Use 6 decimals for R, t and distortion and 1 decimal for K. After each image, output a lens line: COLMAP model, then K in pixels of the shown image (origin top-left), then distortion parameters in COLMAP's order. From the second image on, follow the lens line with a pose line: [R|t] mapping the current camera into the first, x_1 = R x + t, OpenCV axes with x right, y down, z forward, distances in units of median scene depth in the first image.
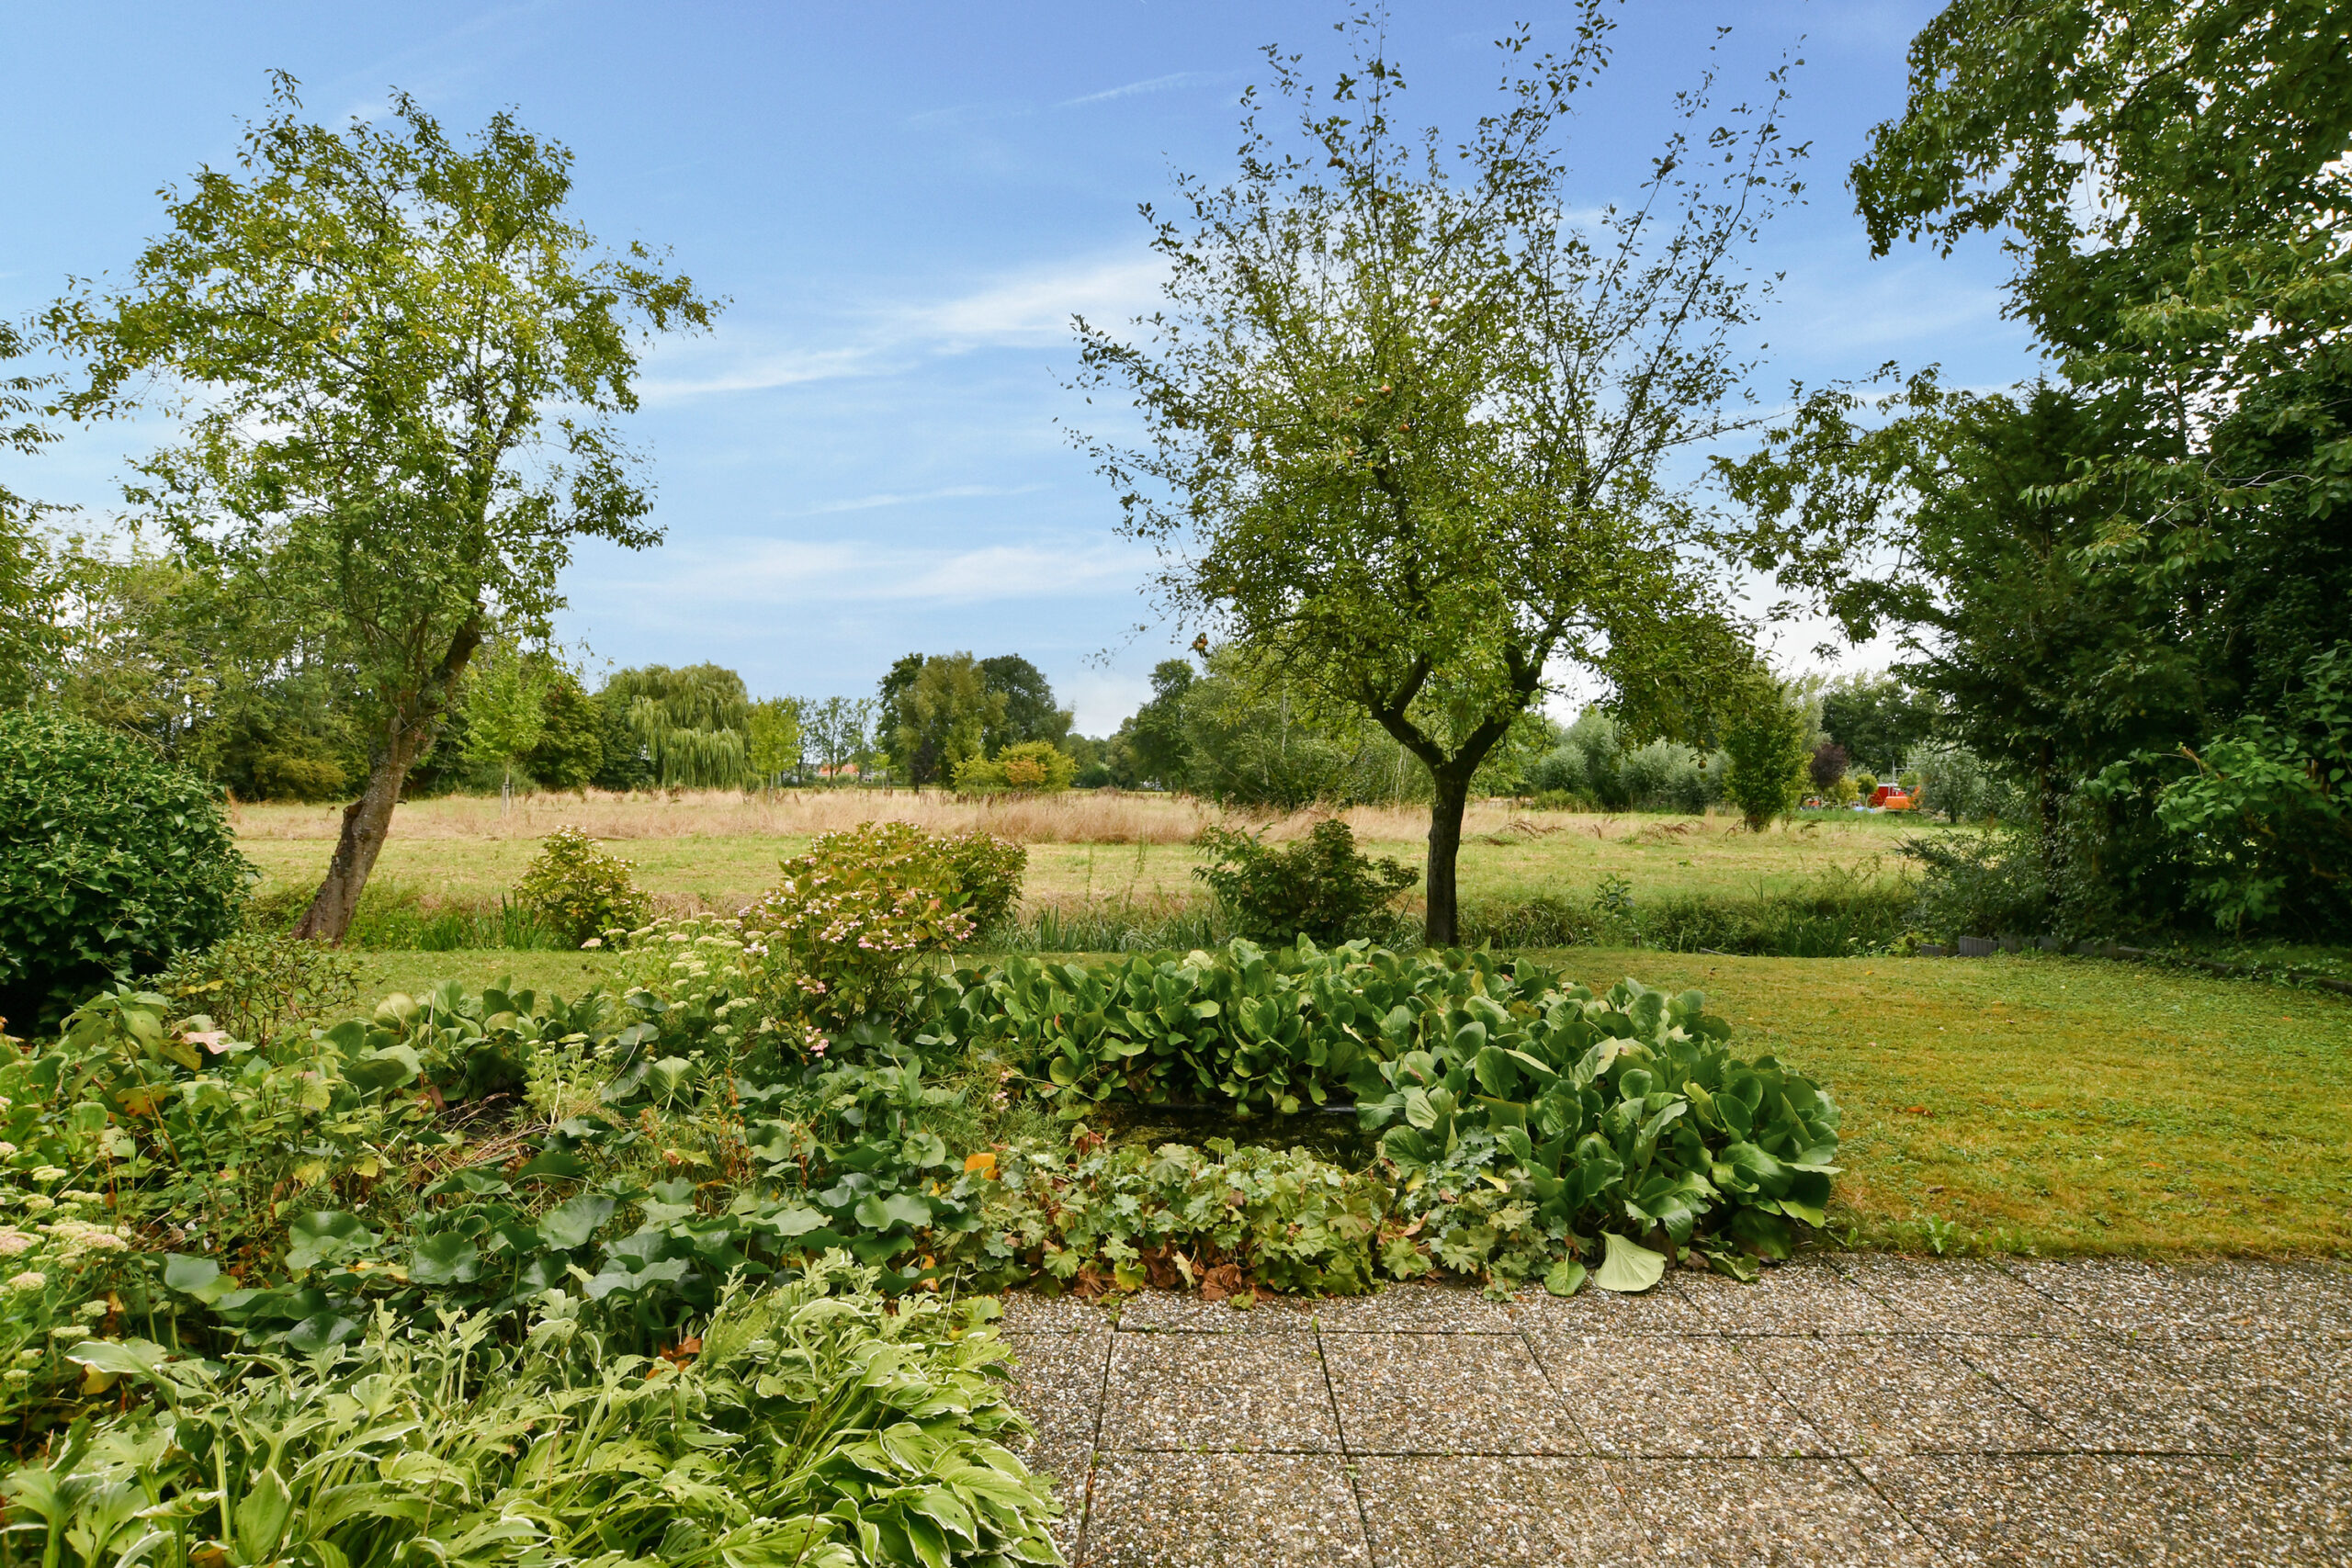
lens RADIAL K [[1081.2, 0, 1176.4], [0, 1081.2, 780.8], [0, 0, 1]] dist [-0.026133, 0.000062]
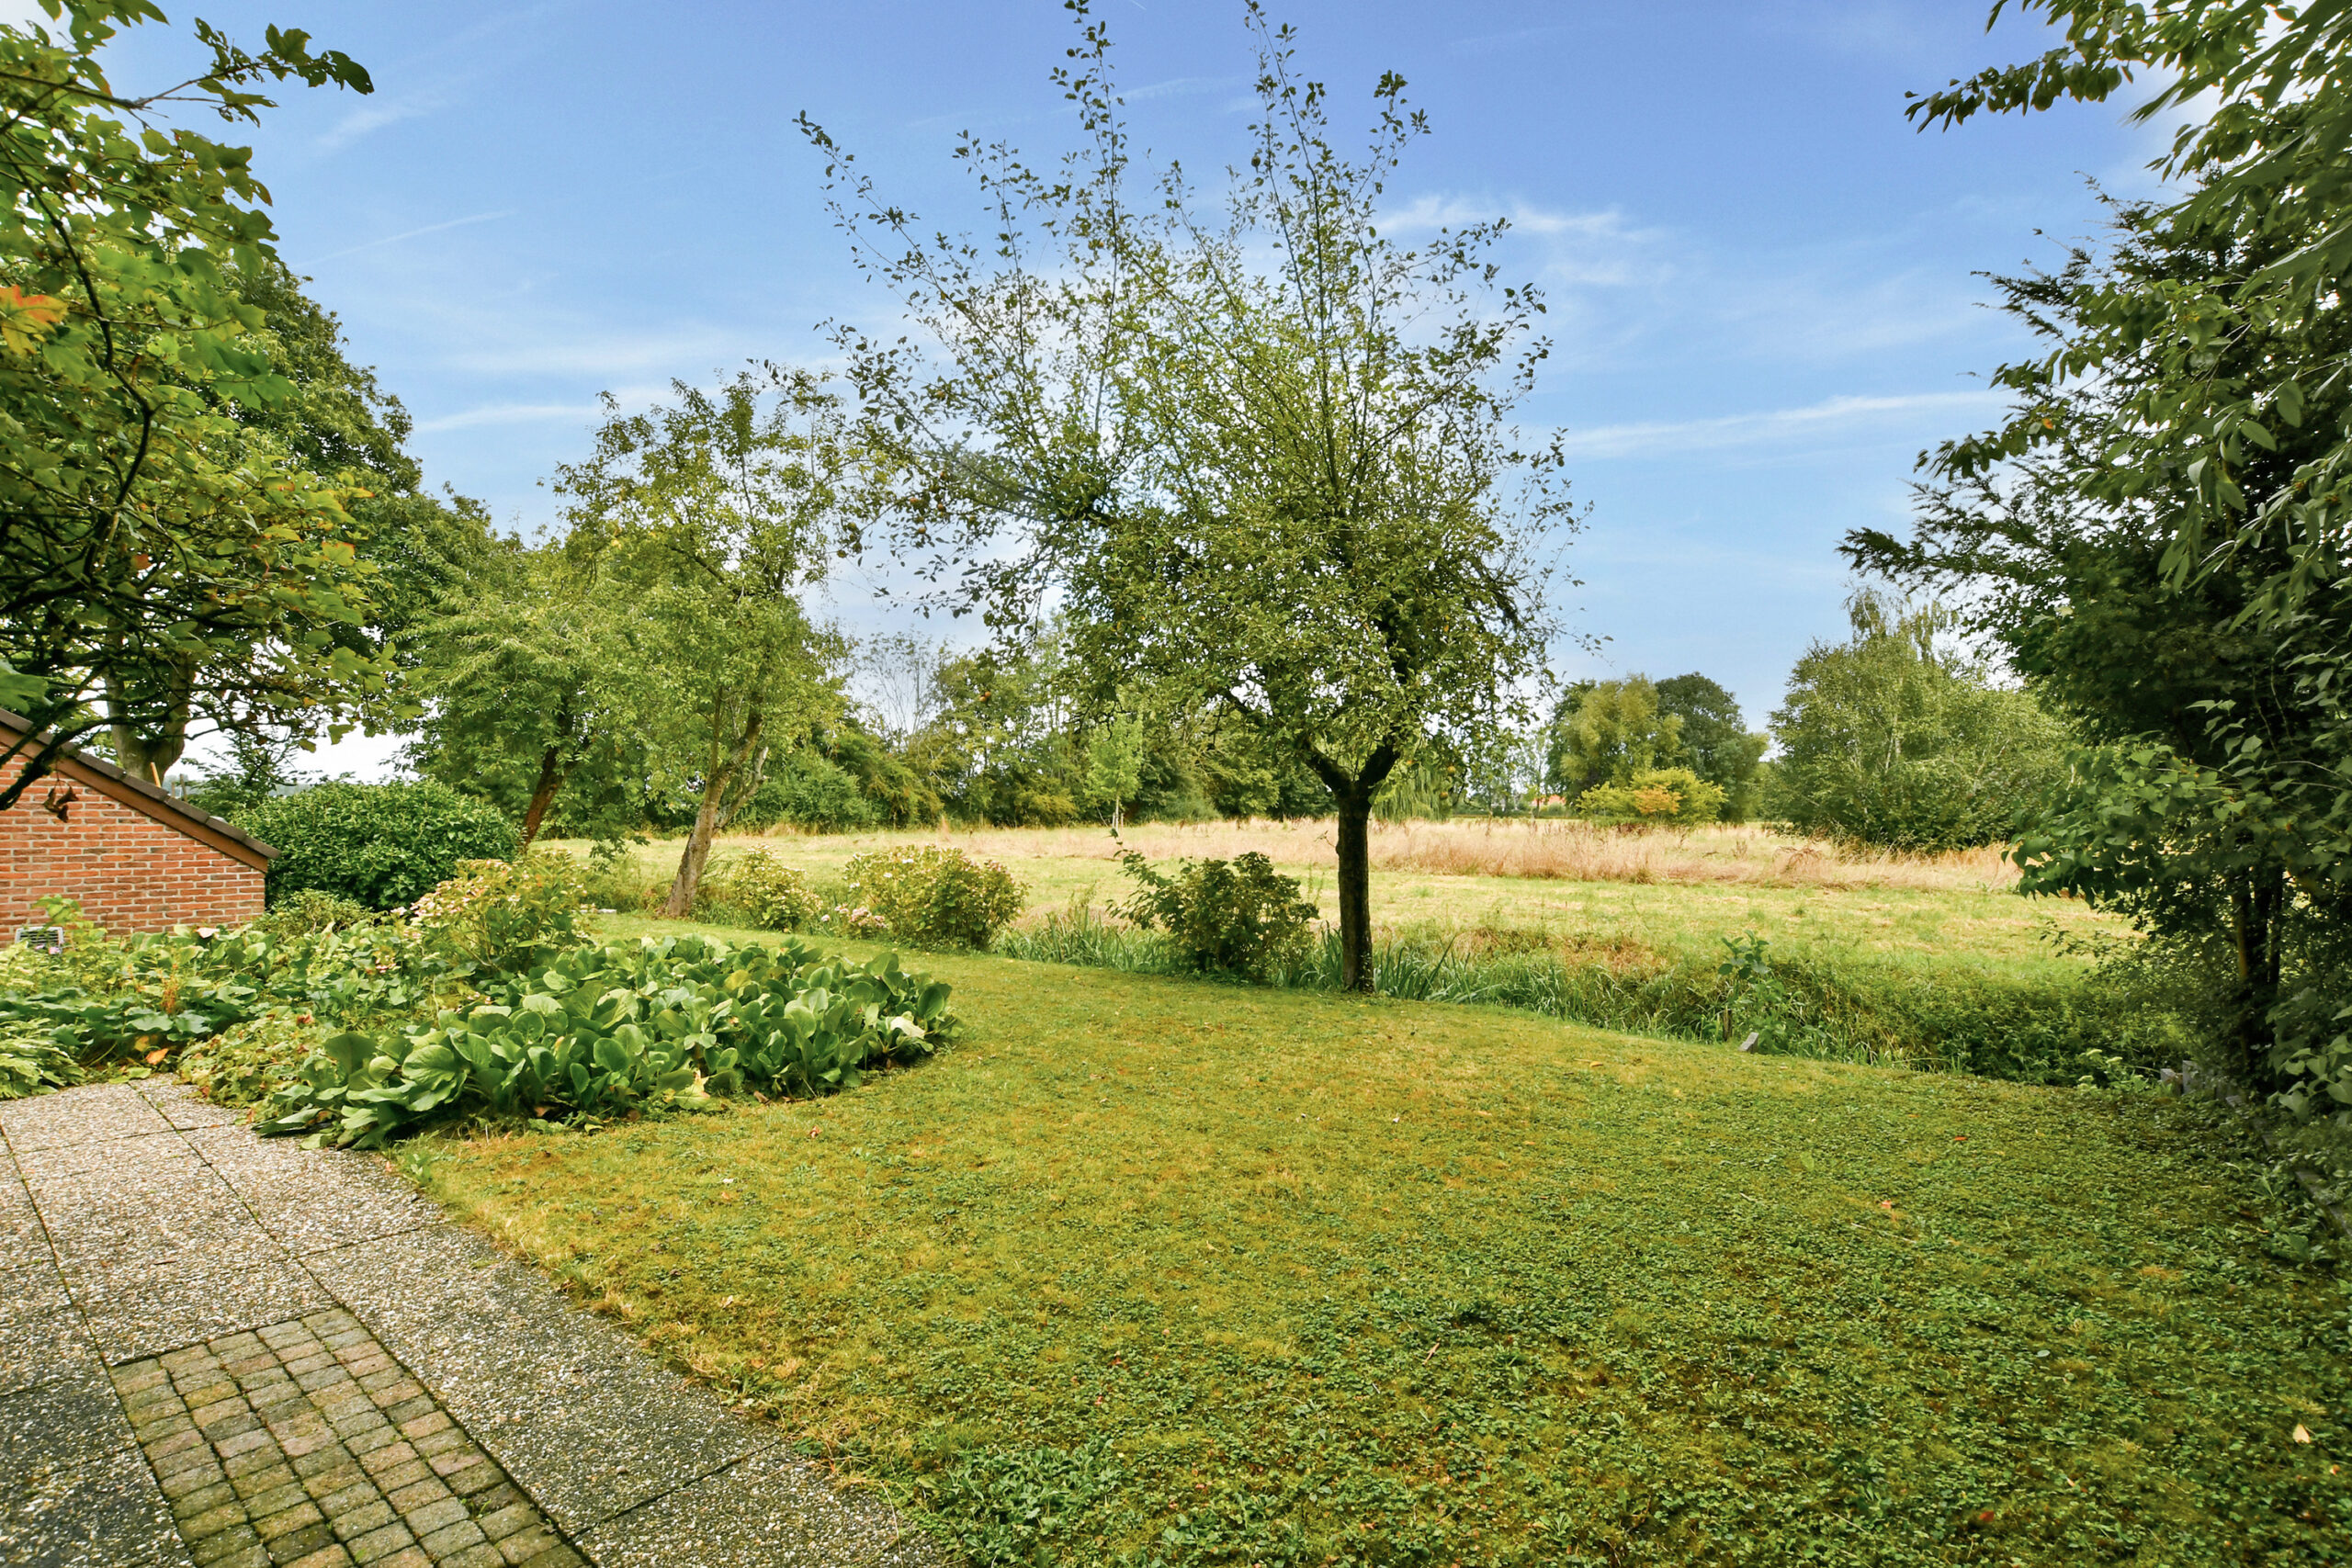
lens RADIAL K [[1081.2, 0, 1176.7], [0, 1081.2, 790.9], [0, 0, 1]] dist [-0.026133, 0.000062]
pose [[0.782565, -0.012755, -0.622438, 0.108181], [0.000717, 0.999808, -0.019585, 0.000787], [0.622568, 0.014880, 0.782424, 0.024957]]
